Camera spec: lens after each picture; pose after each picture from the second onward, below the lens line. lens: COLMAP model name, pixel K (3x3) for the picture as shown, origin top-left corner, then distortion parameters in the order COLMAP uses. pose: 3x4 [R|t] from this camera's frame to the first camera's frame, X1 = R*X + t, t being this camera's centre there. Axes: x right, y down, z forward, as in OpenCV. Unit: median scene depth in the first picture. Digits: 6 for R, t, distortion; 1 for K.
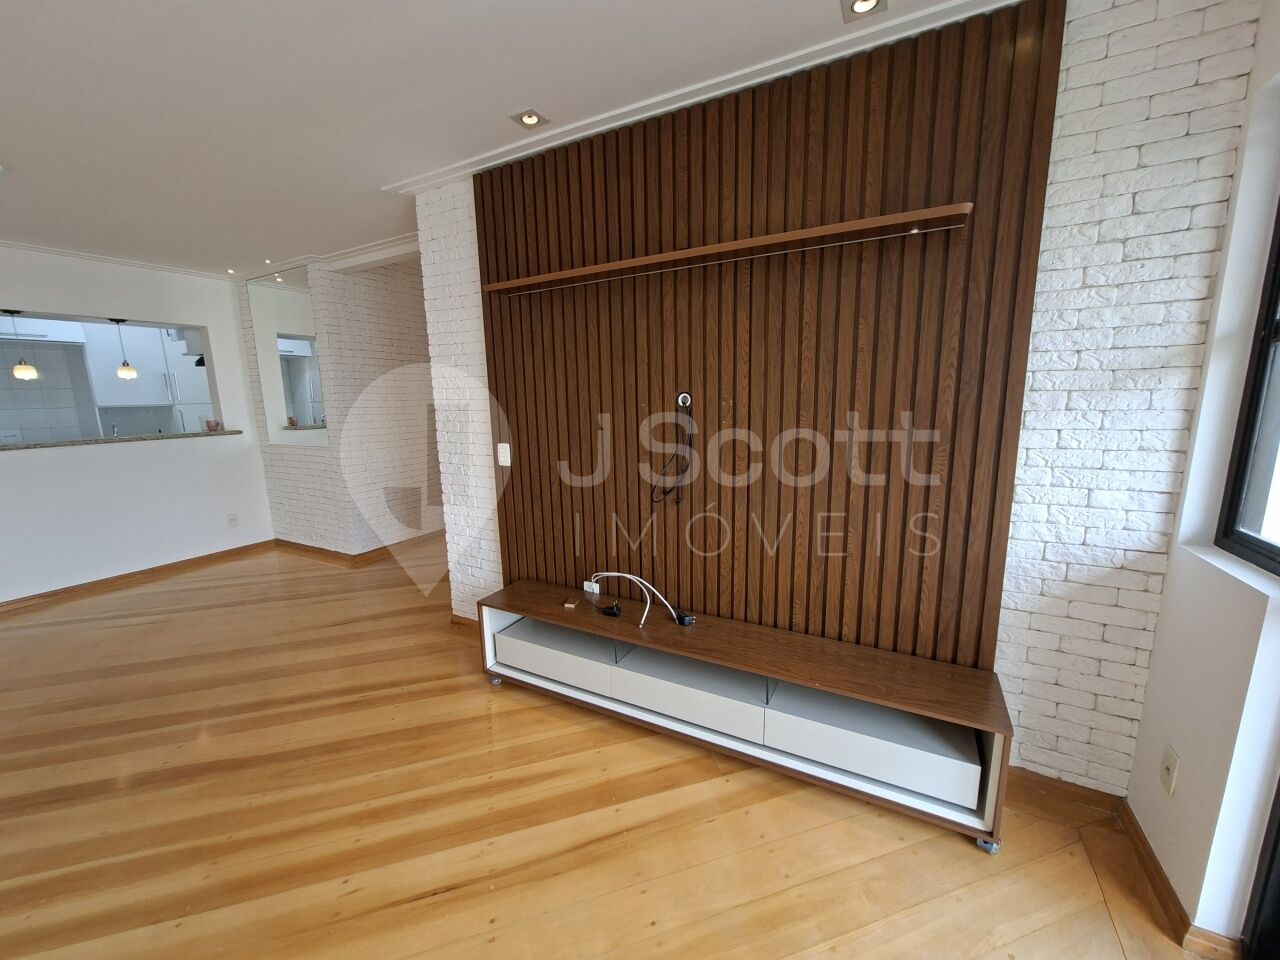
lens RADIAL K [[504.7, 0, 634.6], [0, 504.7, 478.5], [0, 0, 1]] dist [-0.003163, -0.000008]
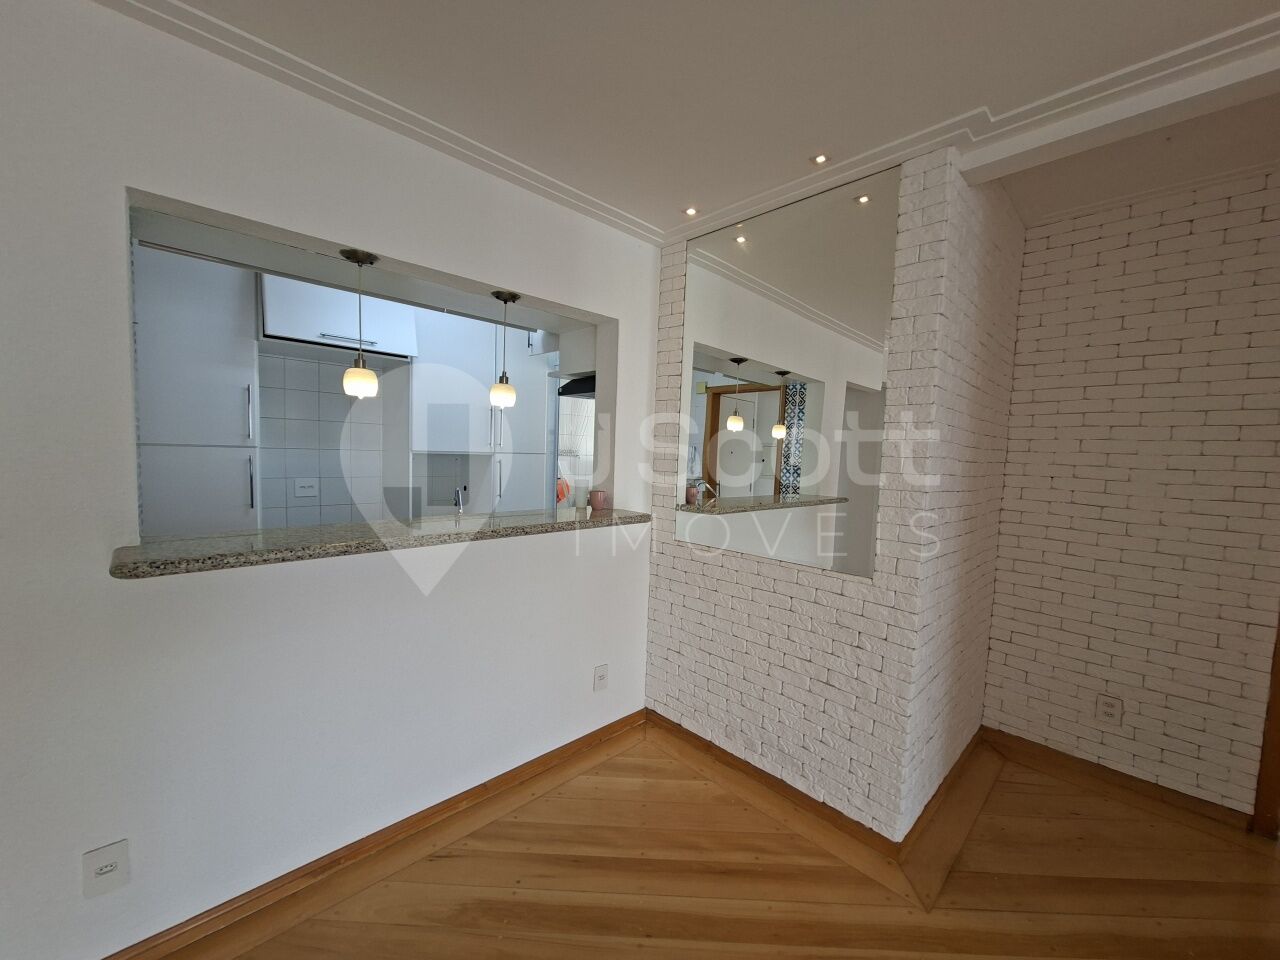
lens RADIAL K [[504.7, 0, 629.5], [0, 504.7, 483.0], [0, 0, 1]] dist [-0.003163, -0.000008]
pose [[0.952439, 0.075011, -0.295353, -0.628681], [-0.106876, 0.989891, -0.093243, -0.074224], [0.285373, 0.120374, 0.950827, 0.478094]]
